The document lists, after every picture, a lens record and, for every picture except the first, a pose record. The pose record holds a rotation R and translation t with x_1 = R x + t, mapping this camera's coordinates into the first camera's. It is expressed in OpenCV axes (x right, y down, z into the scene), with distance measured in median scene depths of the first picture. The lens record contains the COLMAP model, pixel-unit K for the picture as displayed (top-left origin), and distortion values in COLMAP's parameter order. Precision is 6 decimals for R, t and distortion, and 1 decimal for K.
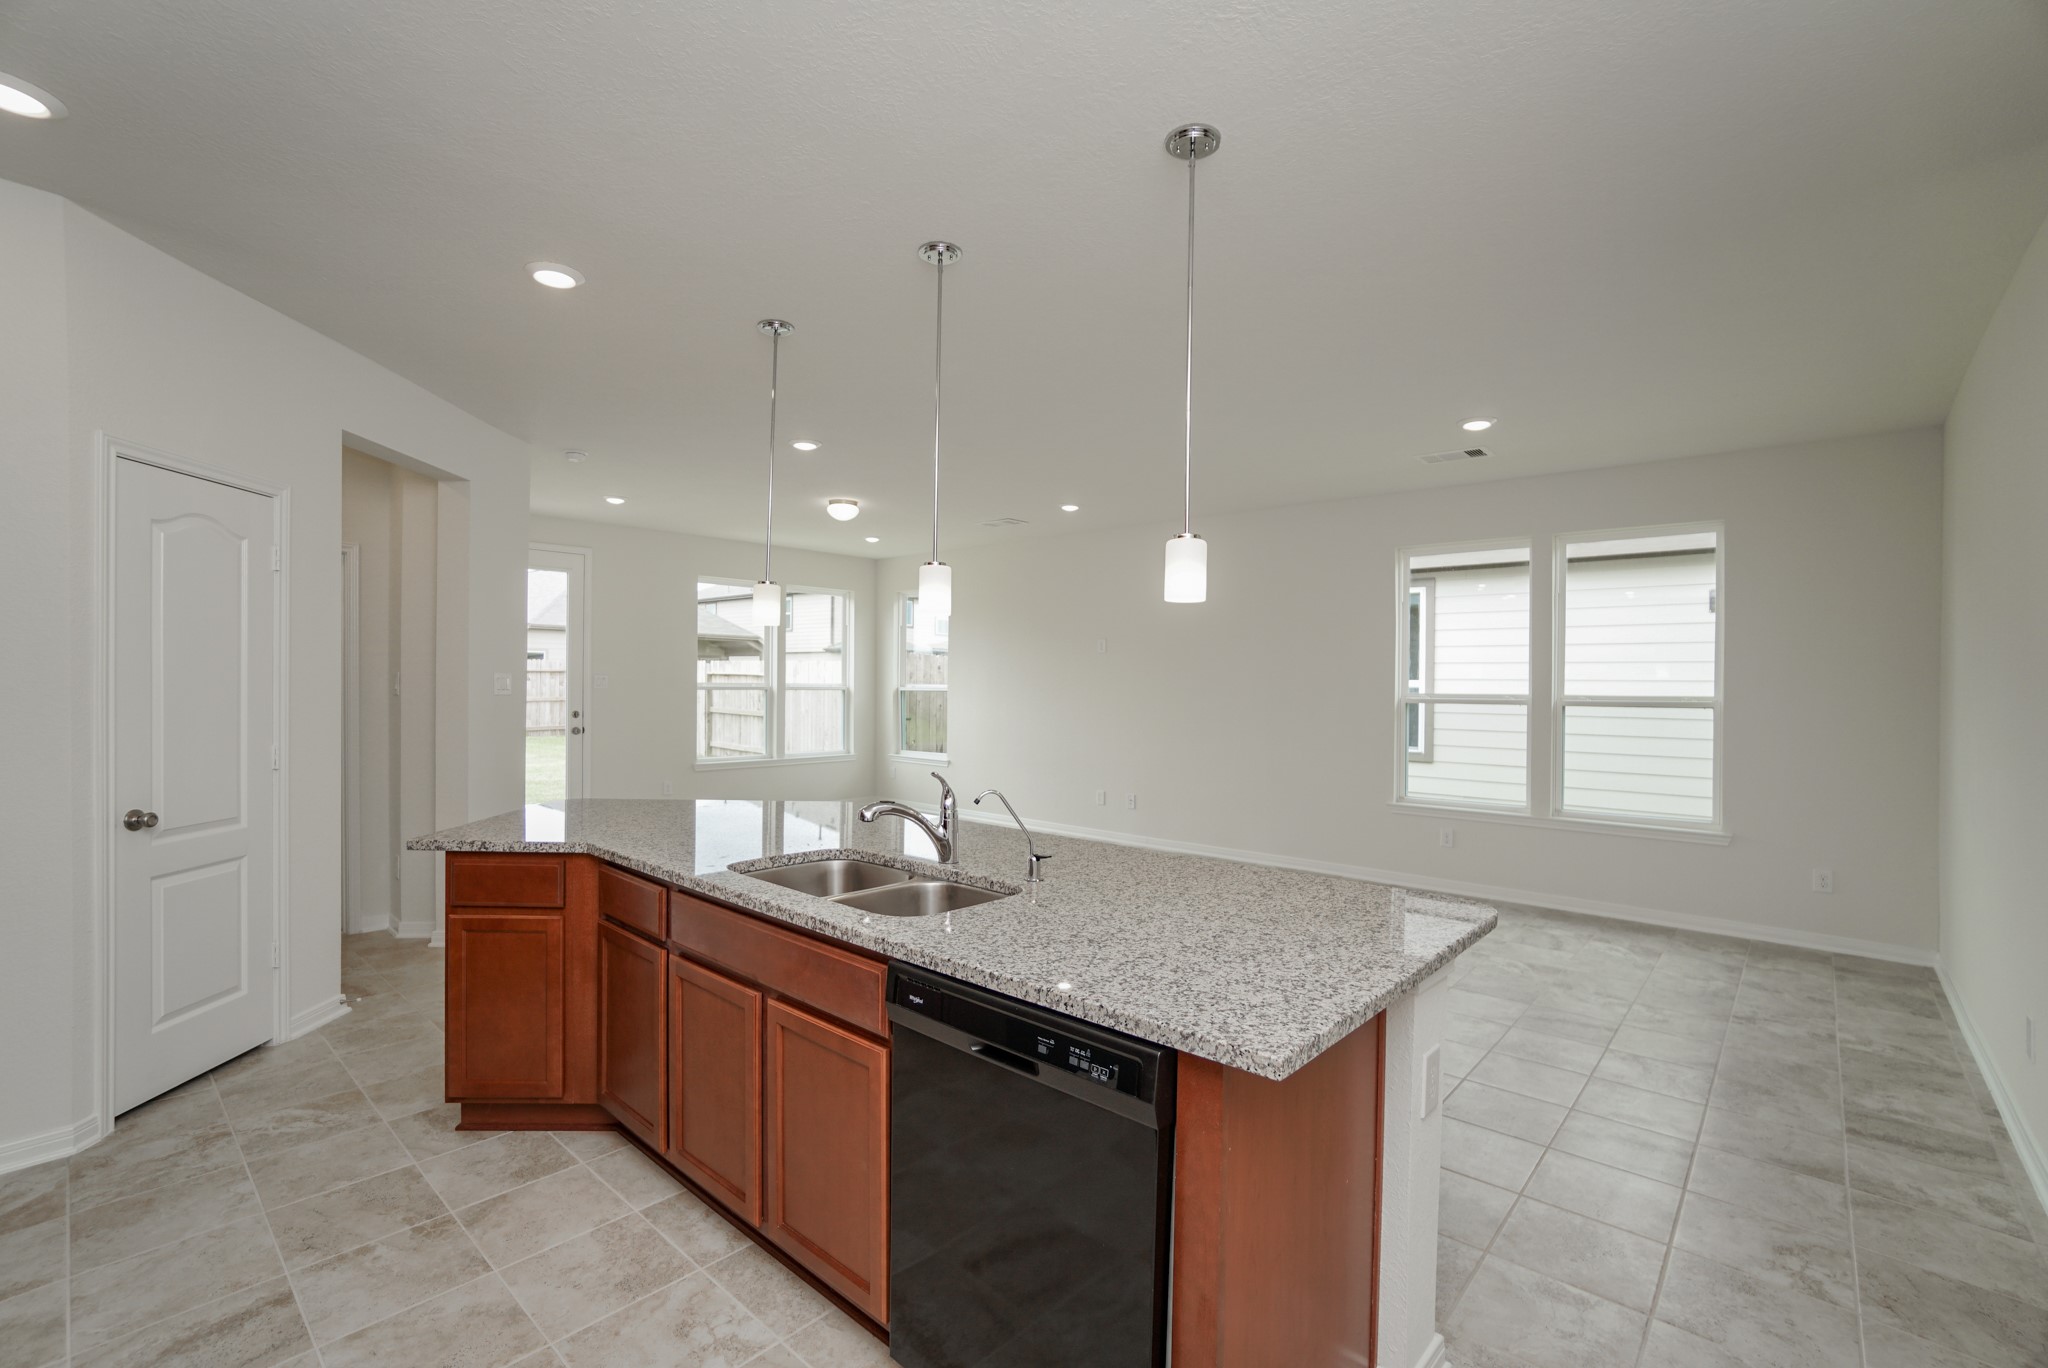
lens RADIAL K [[900.3, 0, 1015.9], [0, 900.3, 687.1], [0, 0, 1]] dist [-0.049924, 0.022855]
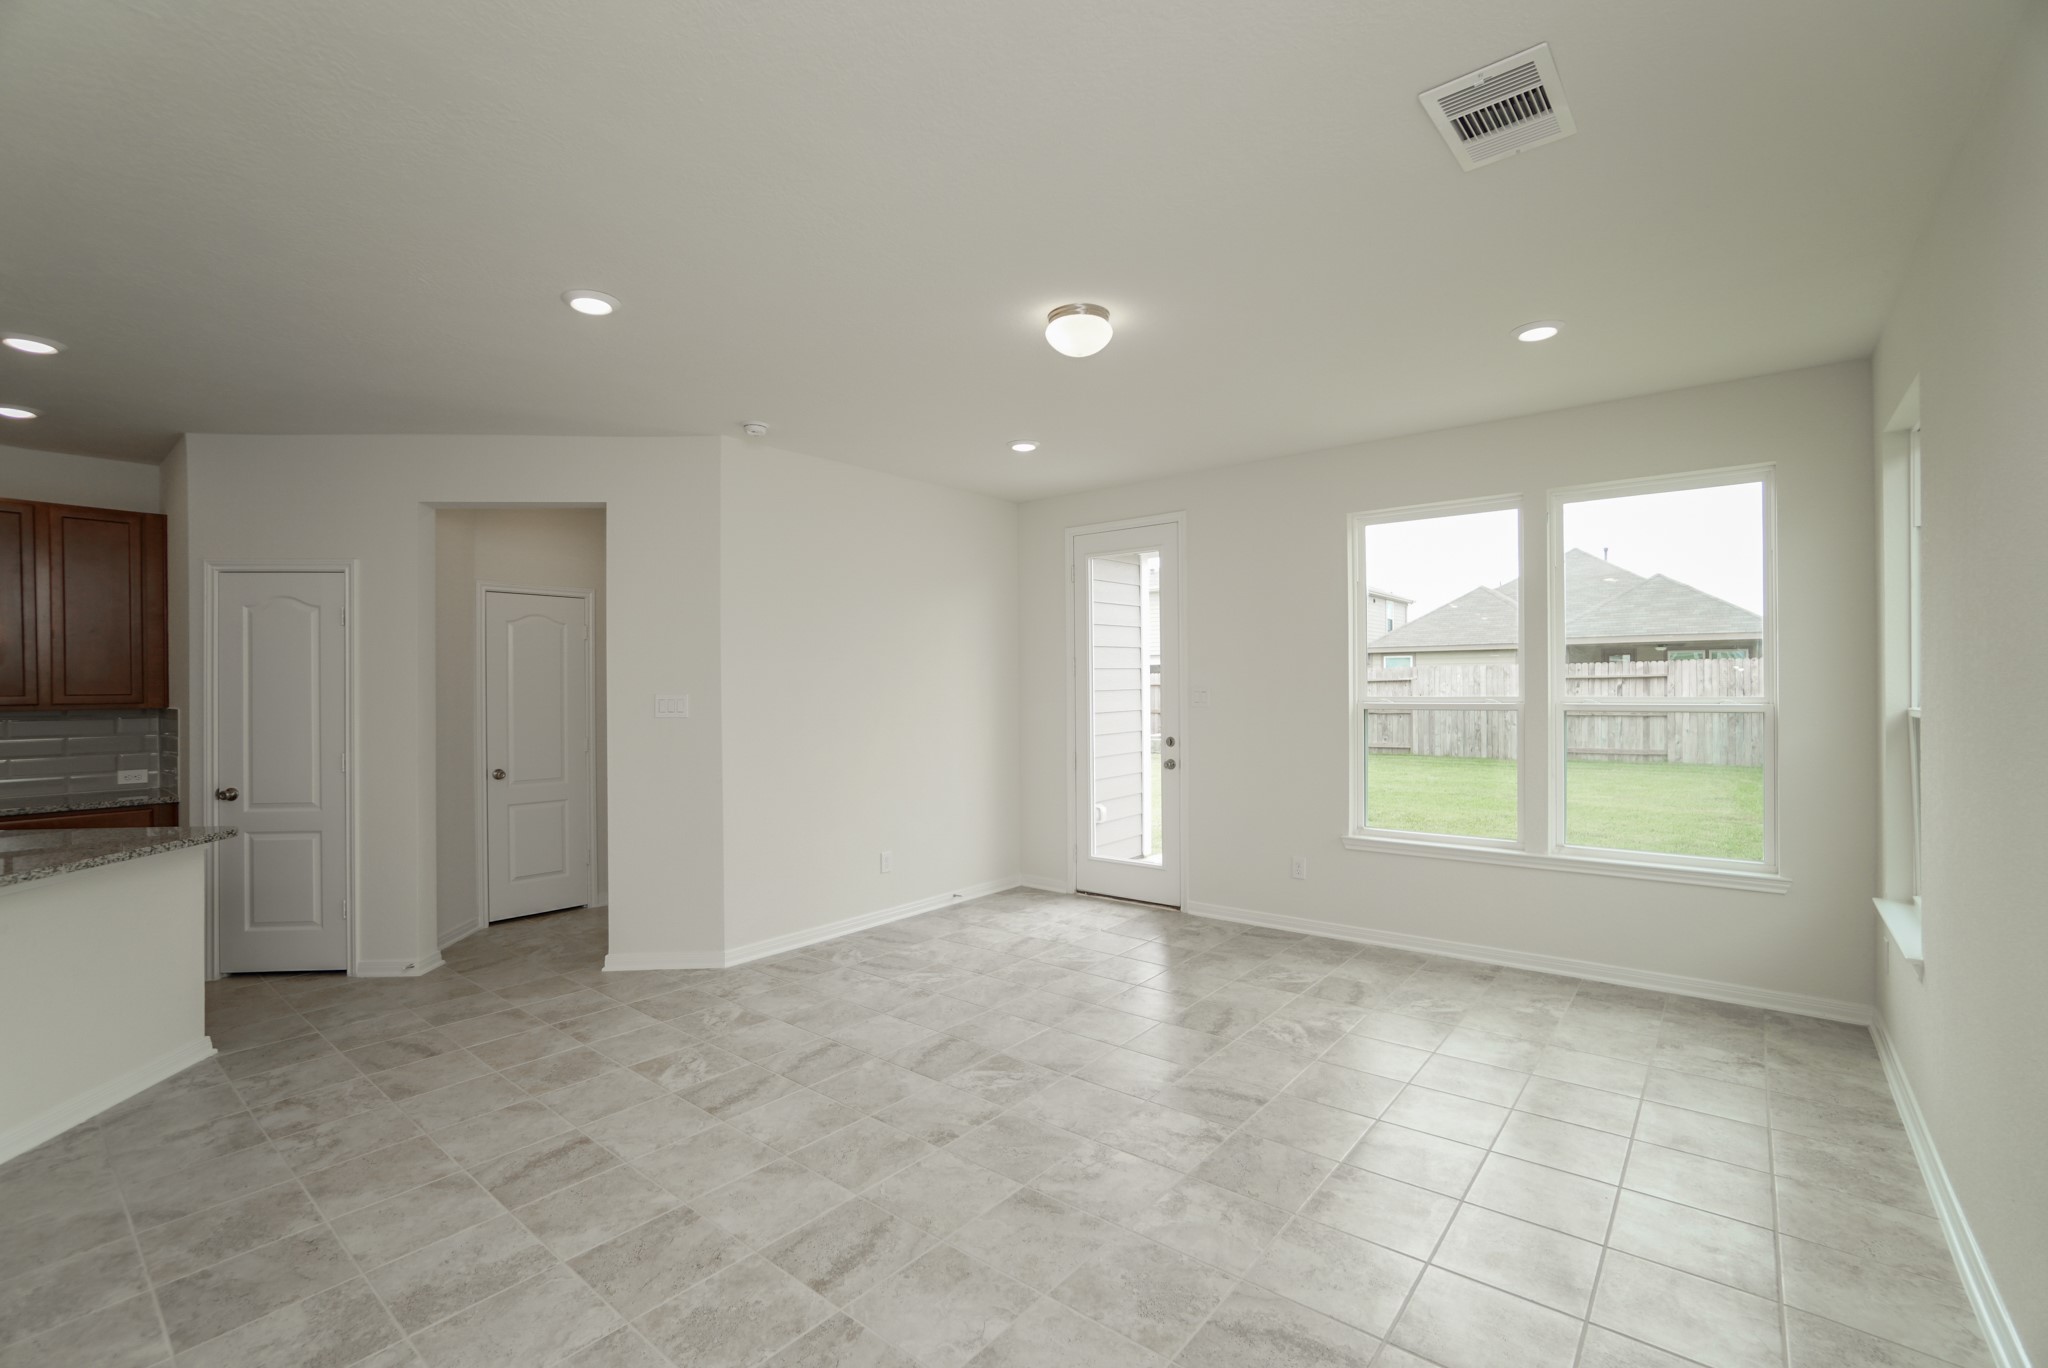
lens RADIAL K [[900.3, 0, 1015.9], [0, 900.3, 687.1], [0, 0, 1]] dist [-0.049924, 0.022855]
pose [[0.043770, -0.011063, -0.998980, 0.346616], [0.004982, 0.999929, -0.010856, -0.010439], [0.999029, -0.004501, 0.043822, 1.215776]]
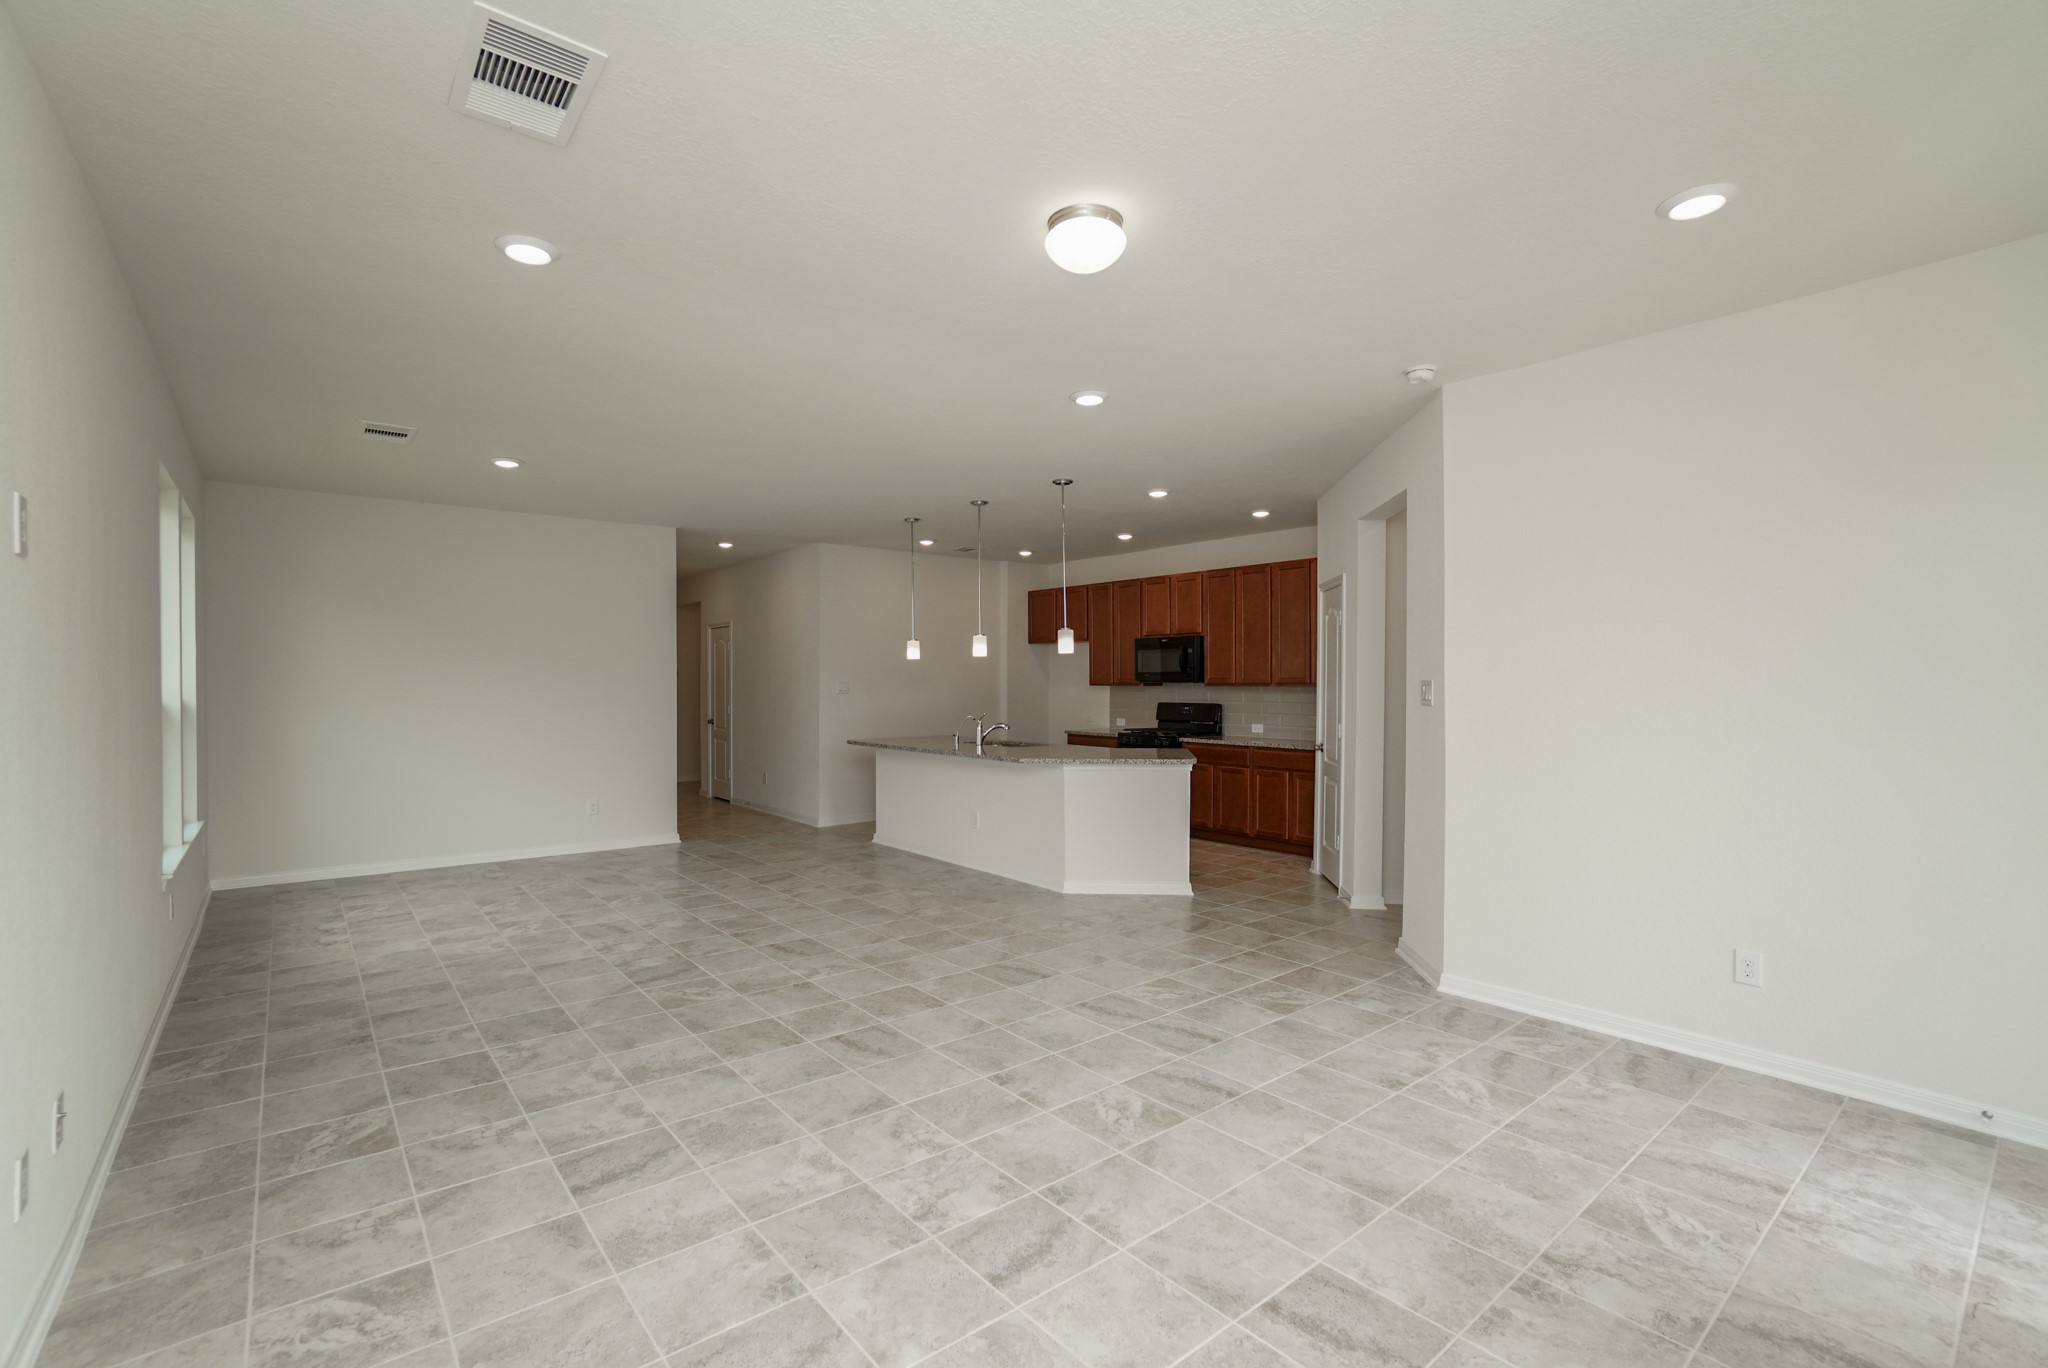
lens RADIAL K [[913.3, 0, 1007.9], [0, 913.3, 688.9], [0, 0, 1]] dist [-0.053065, 0.022974]
pose [[-0.987790, -0.012594, 0.155280, -0.283774], [-0.010599, 0.999850, 0.013669, -0.013610], [-0.155429, 0.011856, -0.987776, 1.782210]]
